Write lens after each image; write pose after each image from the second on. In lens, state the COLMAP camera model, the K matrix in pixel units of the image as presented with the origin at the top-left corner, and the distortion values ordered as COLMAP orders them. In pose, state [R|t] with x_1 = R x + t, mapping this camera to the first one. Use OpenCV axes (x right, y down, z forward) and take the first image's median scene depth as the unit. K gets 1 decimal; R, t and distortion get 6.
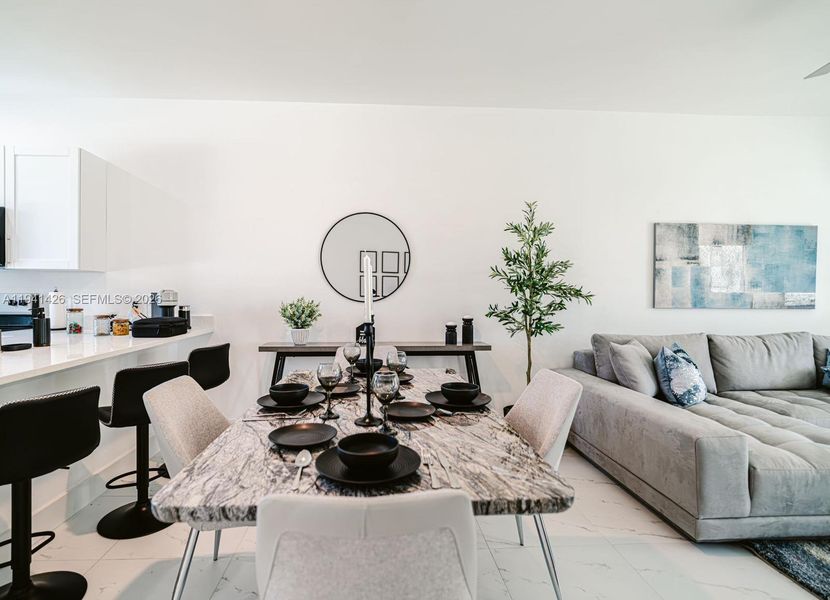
lens RADIAL K [[429.1, 0, 395.9], [0, 429.1, 299.8], [0, 0, 1]] dist [-0.010282, 0.006519]
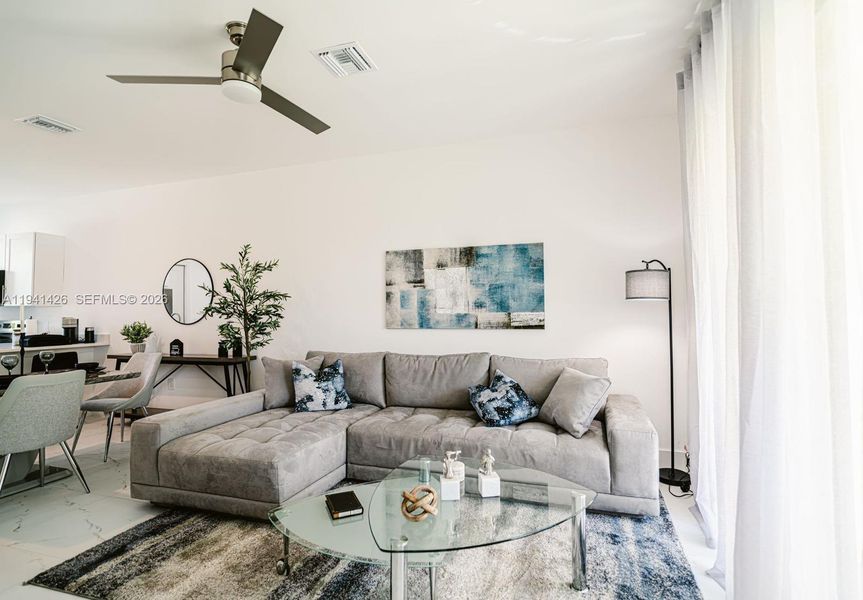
lens RADIAL K [[422.3, 0, 437.6], [0, 422.3, 303.7], [0, 0, 1]] dist [0.000014, 0.000490]
pose [[0.933951, -0.021862, -0.356731, 1.205033], [0.010237, 0.999354, -0.034442, -0.005757], [0.357253, 0.028515, 0.933572, 0.034642]]
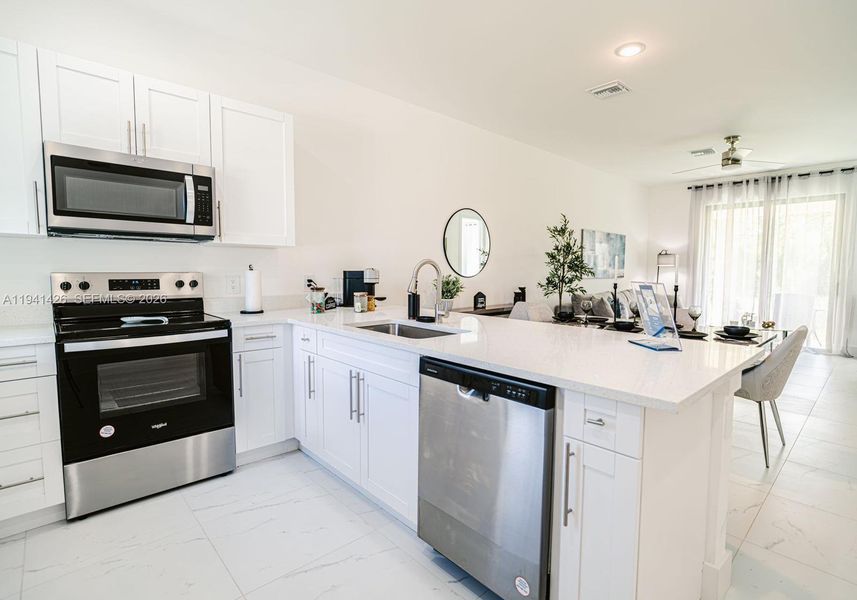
lens RADIAL K [[418.6, 0, 433.2], [0, 418.6, 297.3], [0, 0, 1]] dist [-0.007592, 0.000513]
pose [[0.768389, -0.044805, 0.638412, -1.030838], [0.010963, 0.998321, 0.056869, -0.007161], [-0.639889, -0.036699, 0.767591, 0.083975]]
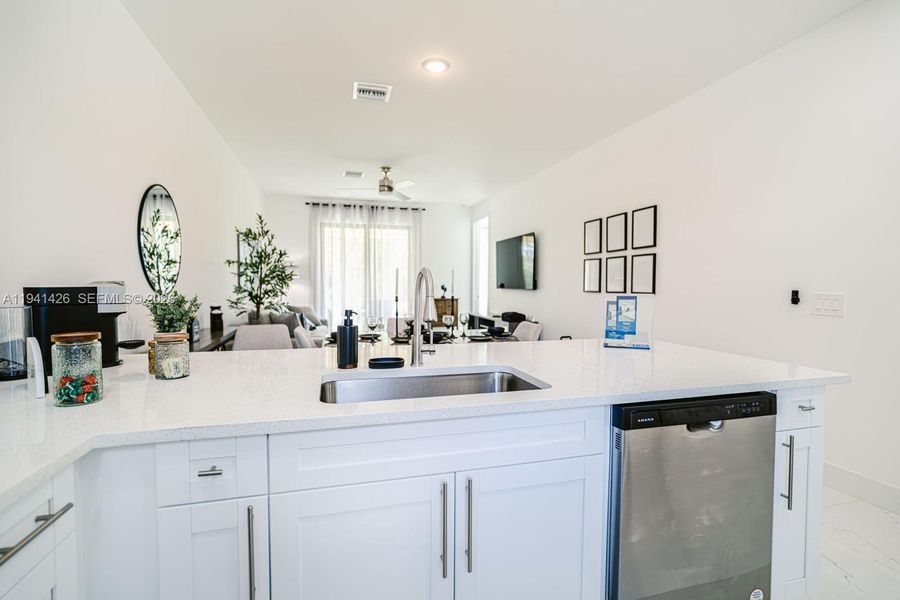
lens RADIAL K [[428.9, 0, 458.9], [0, 428.9, 294.1], [0, 0, 1]] dist [-0.017956, 0.006464]
pose [[-0.214182, -0.032713, 0.976246, -1.049262], [0.013650, 0.999241, 0.036478, -0.018486], [-0.976698, 0.021139, -0.213573, 0.614304]]
